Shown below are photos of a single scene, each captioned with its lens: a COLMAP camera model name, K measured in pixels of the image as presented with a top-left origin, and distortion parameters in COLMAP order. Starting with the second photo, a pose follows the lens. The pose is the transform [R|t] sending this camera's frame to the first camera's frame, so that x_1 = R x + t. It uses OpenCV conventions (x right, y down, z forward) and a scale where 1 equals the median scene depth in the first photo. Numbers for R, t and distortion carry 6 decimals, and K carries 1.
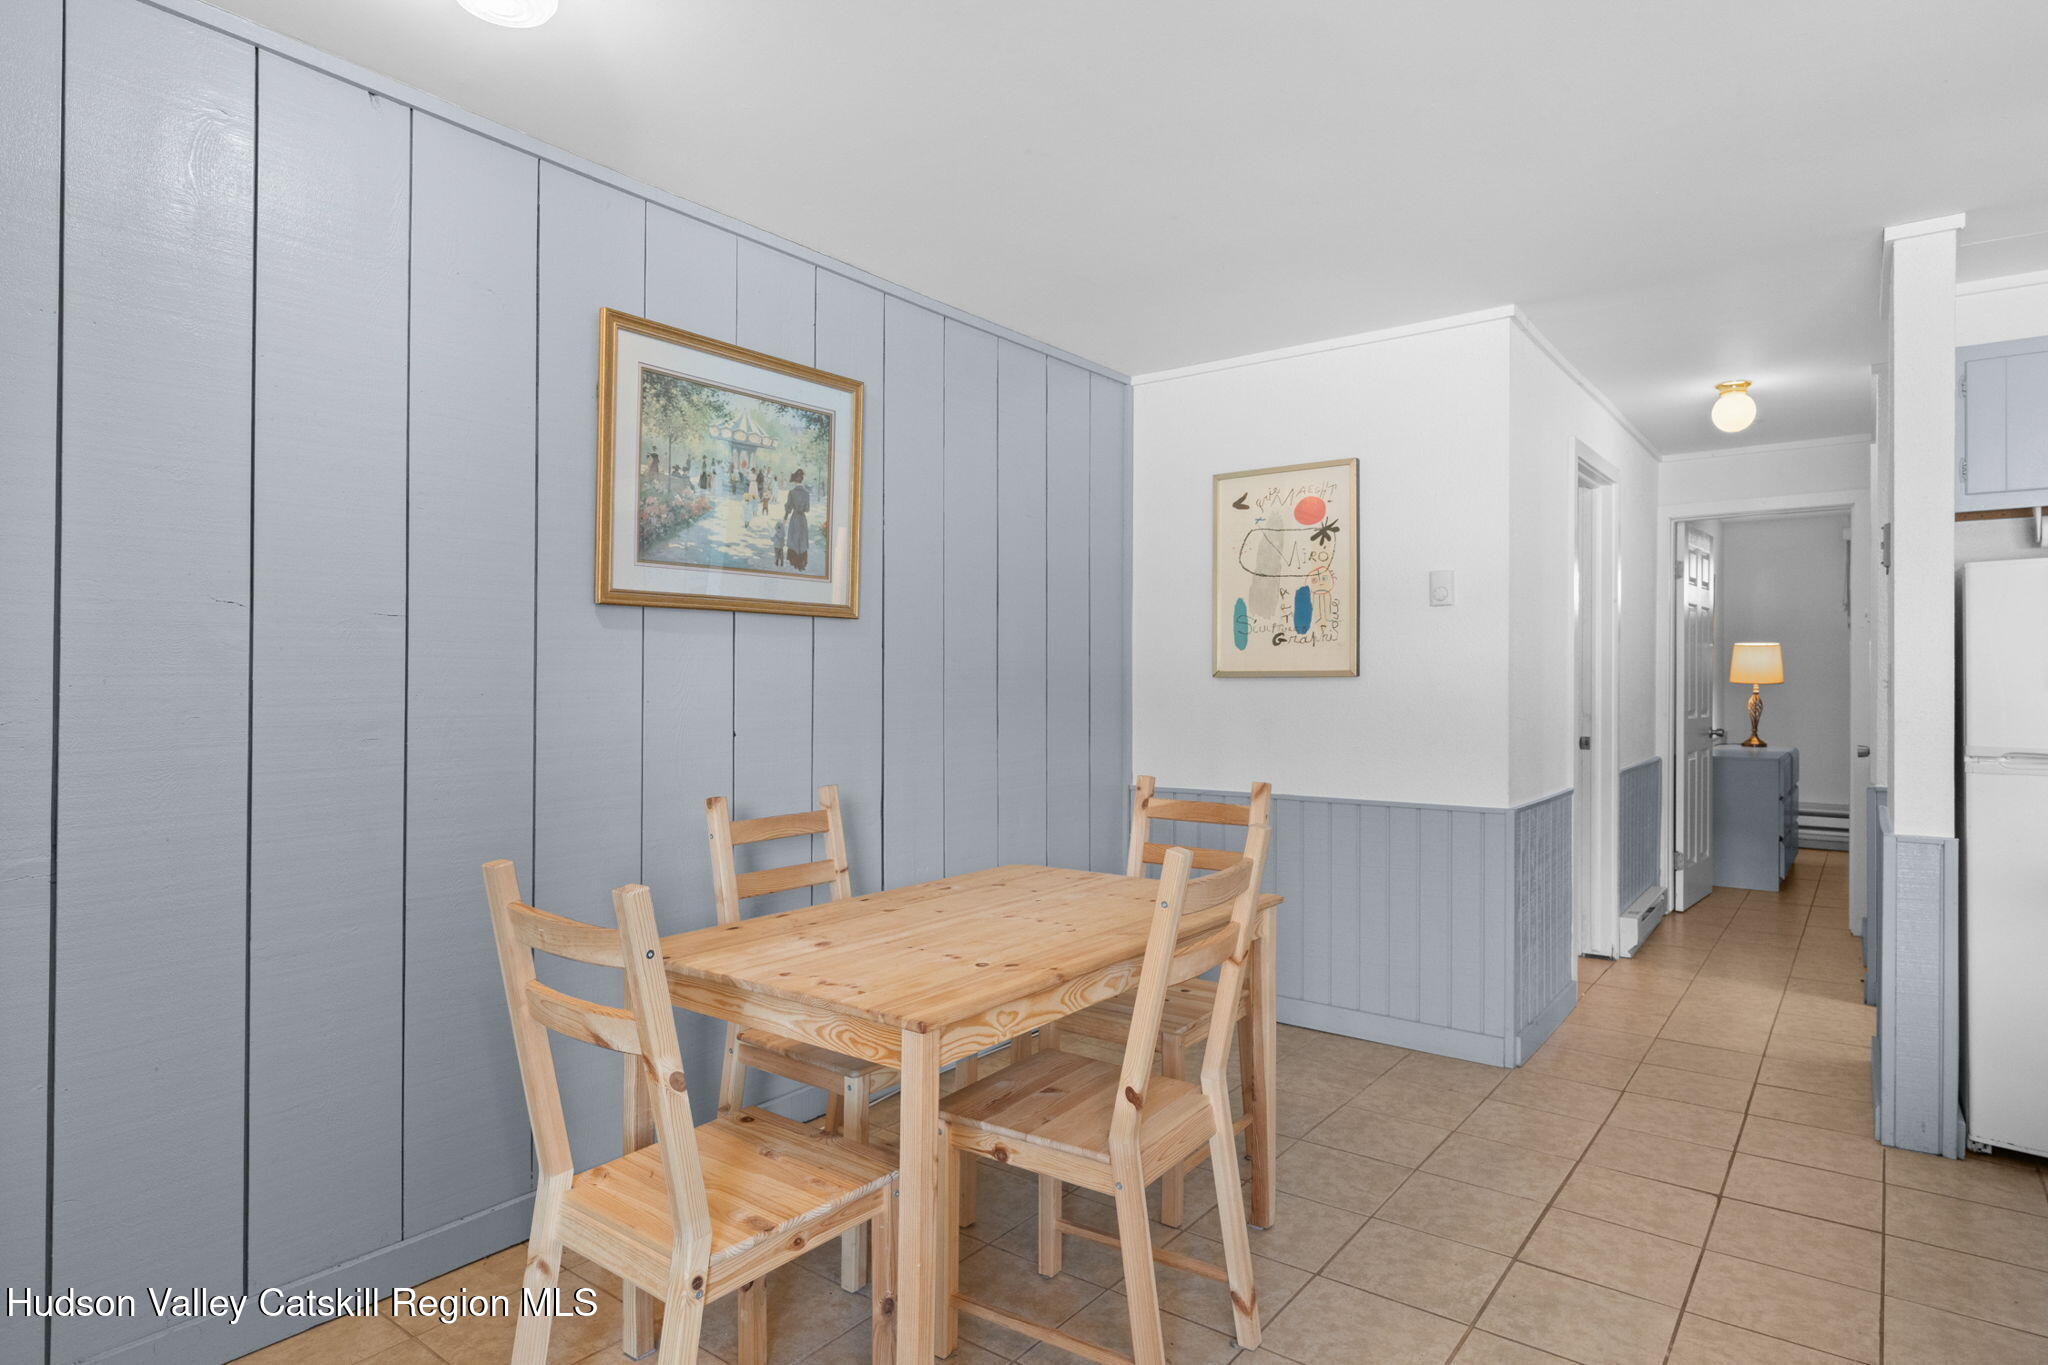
lens RADIAL K [[1131.7, 0, 1020.5], [0, 1131.7, 682.6], [0, 0, 1]] dist [-0.007039, 0.002229]
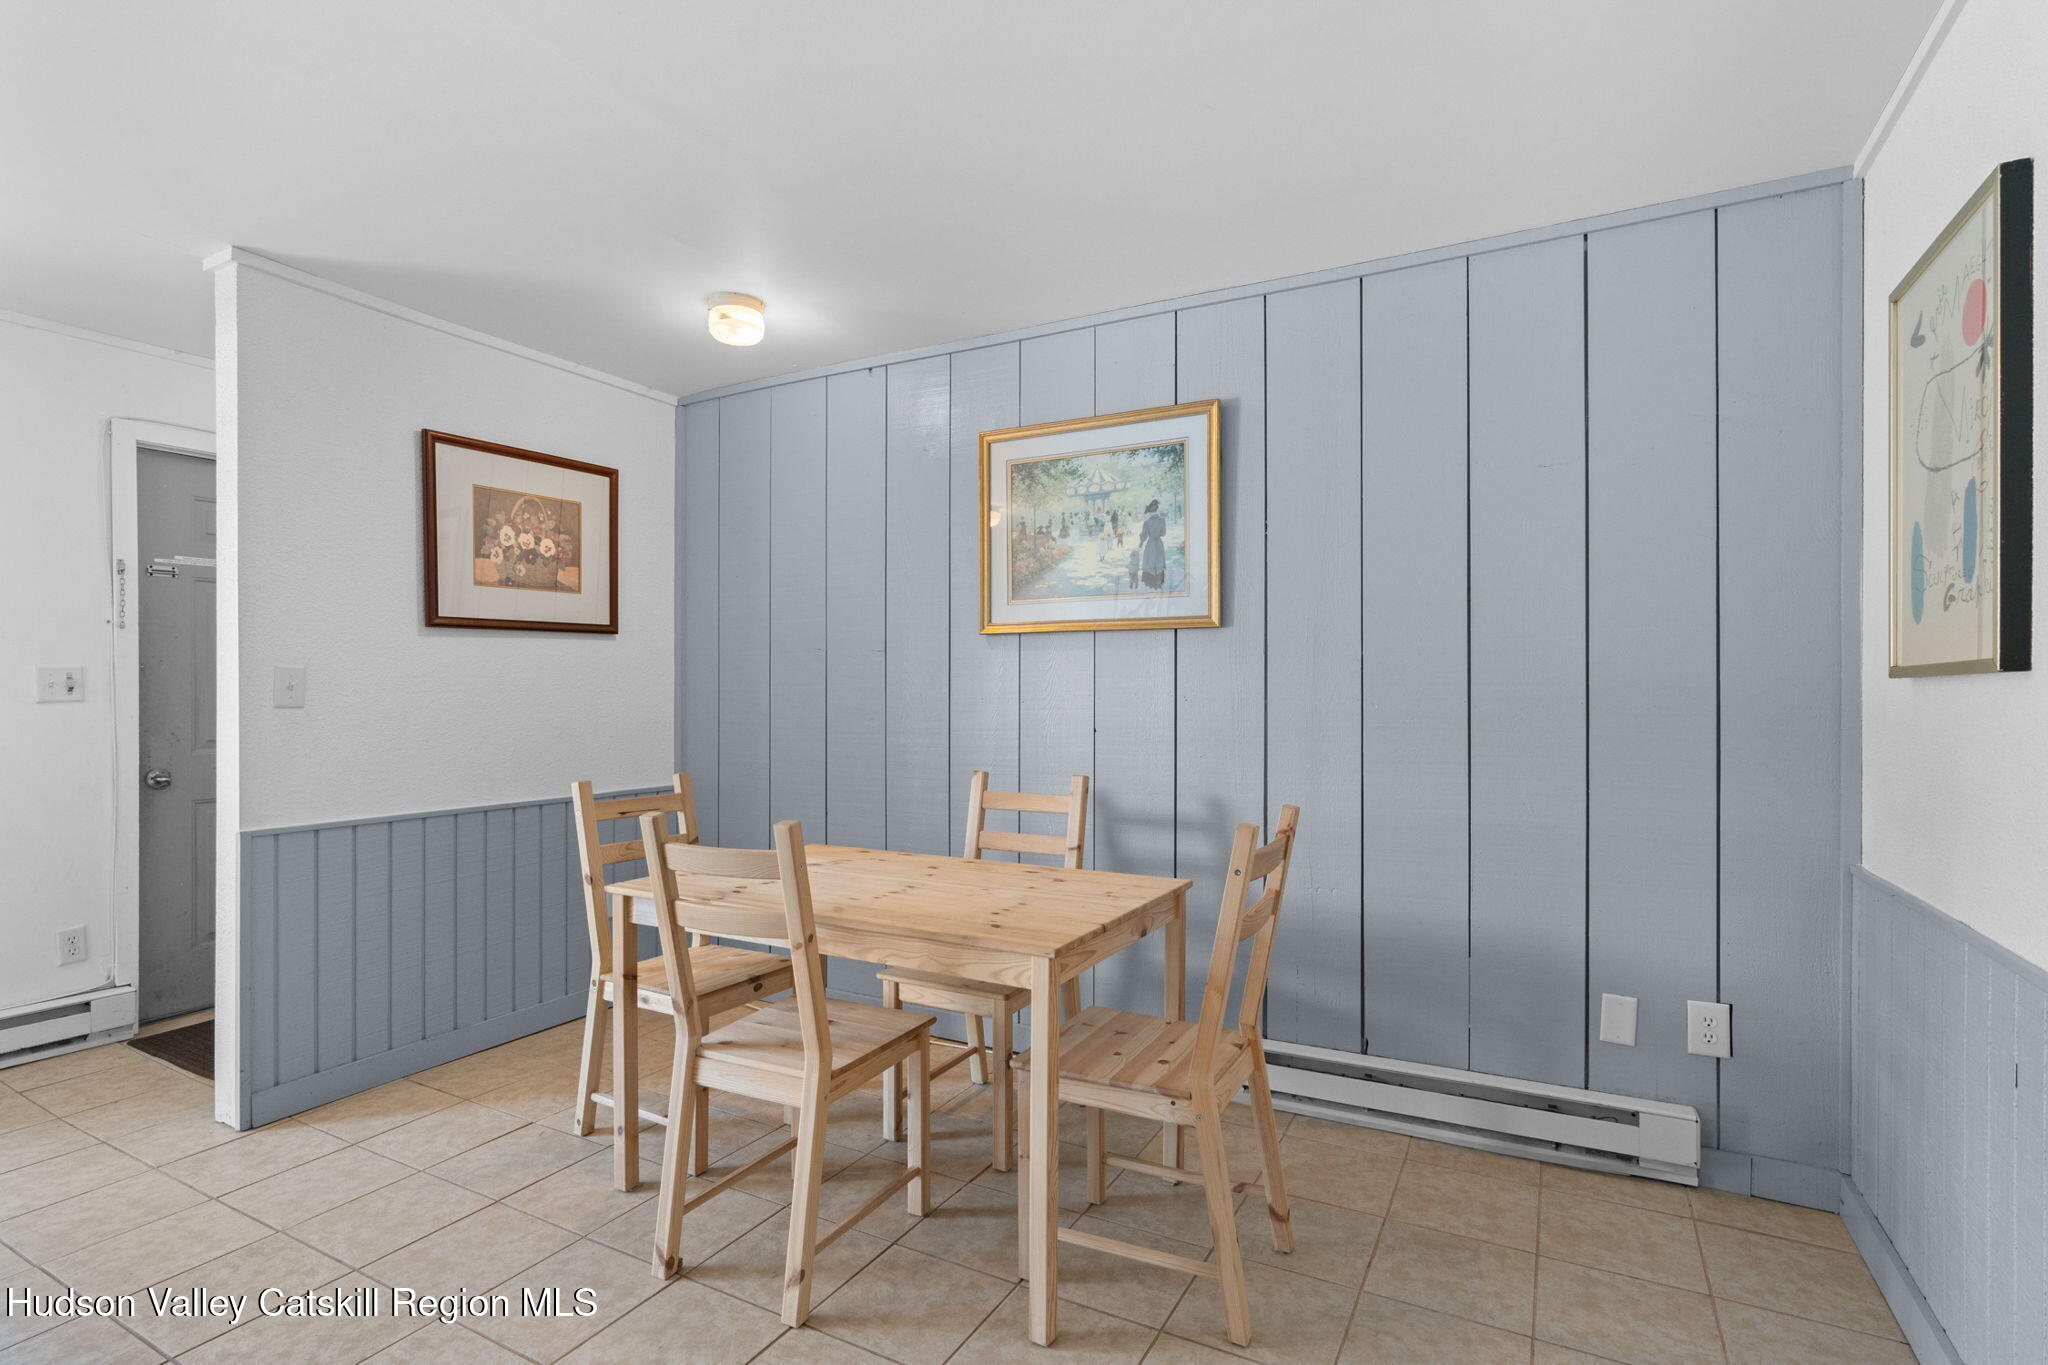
lens RADIAL K [[1006.8, 0, 1022.8], [0, 1006.8, 691.2], [0, 0, 1]] dist [0.000297, -0.000038]
pose [[0.160427, 0.000503, -0.987048, 0.811184], [0.000894, 0.999999, 0.000655, 0.002657], [0.987047, -0.000988, 0.160426, 0.734097]]
